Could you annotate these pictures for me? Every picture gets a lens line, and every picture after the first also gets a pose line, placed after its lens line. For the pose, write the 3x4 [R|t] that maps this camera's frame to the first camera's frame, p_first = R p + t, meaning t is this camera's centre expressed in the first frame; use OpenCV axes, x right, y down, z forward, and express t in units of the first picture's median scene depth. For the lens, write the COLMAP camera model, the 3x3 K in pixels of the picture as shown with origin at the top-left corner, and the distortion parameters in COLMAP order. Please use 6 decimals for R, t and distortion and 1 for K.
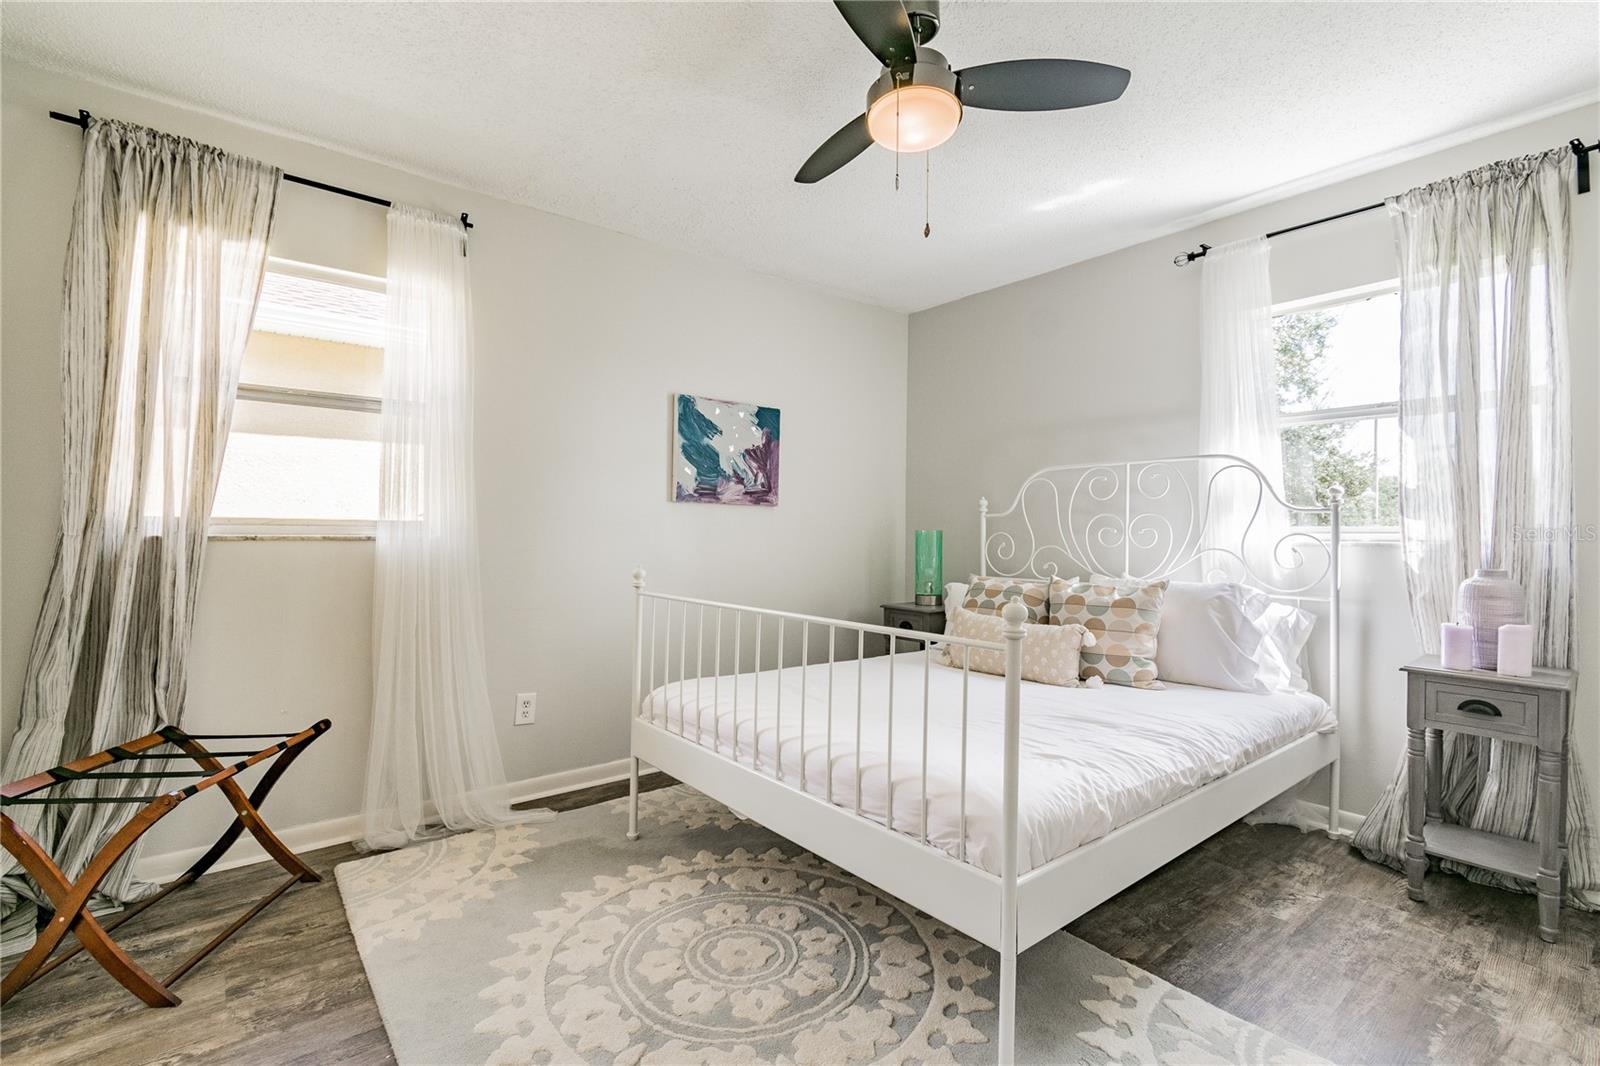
lens RADIAL K [[716.1, 0, 800.4], [0, 716.1, 532.3], [0, 0, 1]] dist [-0.001362, -0.000543]
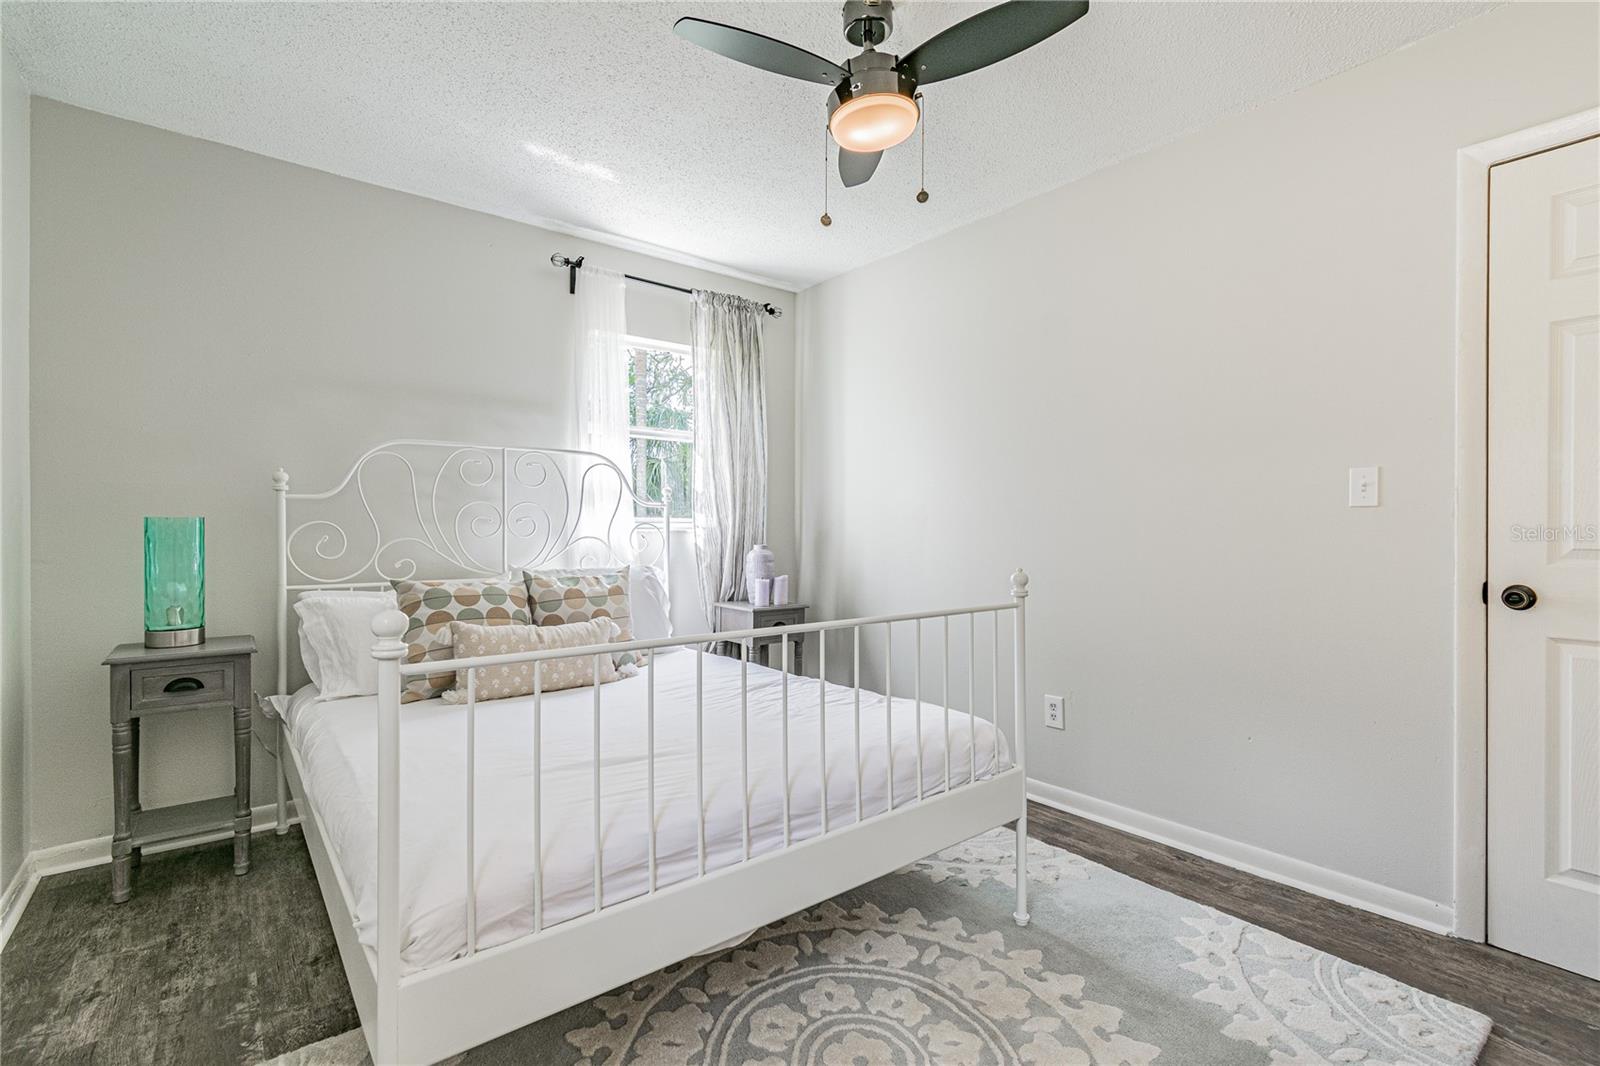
lens RADIAL K [[716.1, 0, 799.3], [0, 716.1, 532.8], [0, 0, 1]] dist [-0.001362, -0.000543]
pose [[0.016362, -0.016600, 0.999728, -0.621664], [-0.007611, 0.999831, 0.016727, -0.004722], [-0.999837, -0.007882, 0.016233, 0.765972]]
